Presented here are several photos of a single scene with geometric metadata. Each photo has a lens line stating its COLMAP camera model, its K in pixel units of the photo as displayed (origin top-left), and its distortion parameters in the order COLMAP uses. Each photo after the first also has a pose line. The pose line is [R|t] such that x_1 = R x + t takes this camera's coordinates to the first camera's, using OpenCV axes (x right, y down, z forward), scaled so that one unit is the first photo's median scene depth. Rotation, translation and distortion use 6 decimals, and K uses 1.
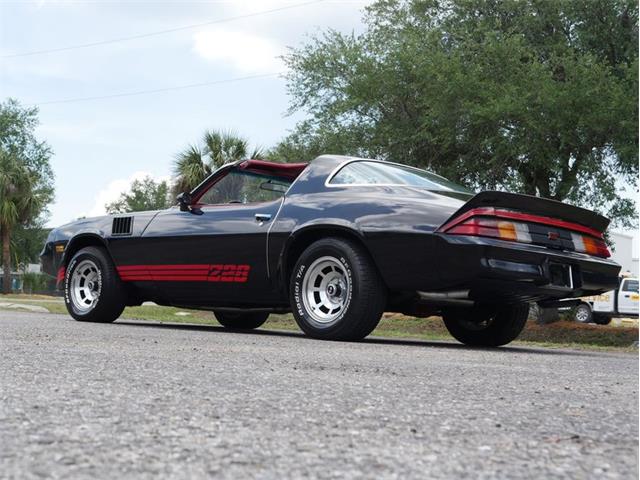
lens RADIAL K [[995.9, 0, 320.0], [0, 995.9, 240.0], [0, 0, 1]] dist [-0.003334, -0.018547]
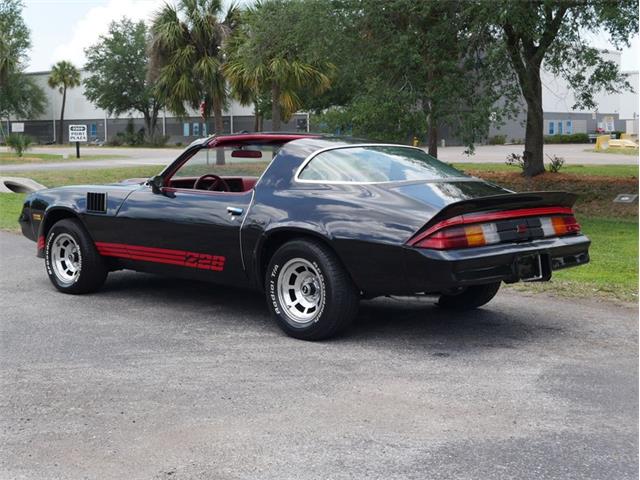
lens RADIAL K [[995.9, 0, 320.0], [0, 995.9, 240.0], [0, 0, 1]] dist [-0.003334, -0.018547]
pose [[0.998464, -0.055262, 0.004082, 0.022195], [0.053637, 0.982350, 0.179200, -0.164022], [-0.013913, -0.178705, 0.983804, 0.006393]]
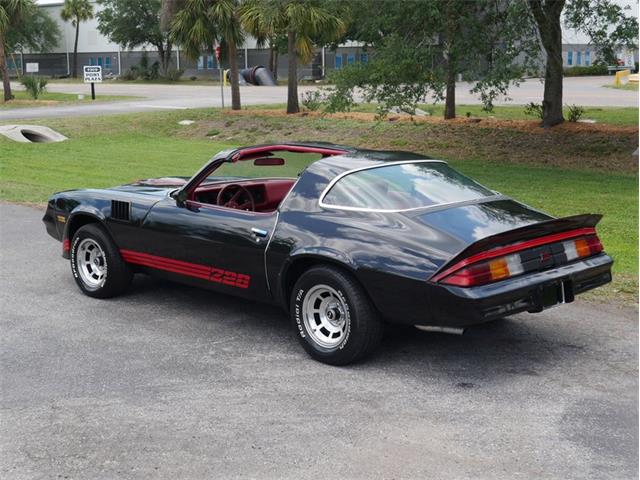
lens RADIAL K [[995.9, 0, 320.0], [0, 995.9, 240.0], [0, 0, 1]] dist [-0.003334, -0.018547]
pose [[0.998118, -0.059354, -0.015383, 0.018806], [0.061315, 0.966280, 0.250086, -0.256392], [0.000021, -0.250559, 0.968101, 0.018506]]
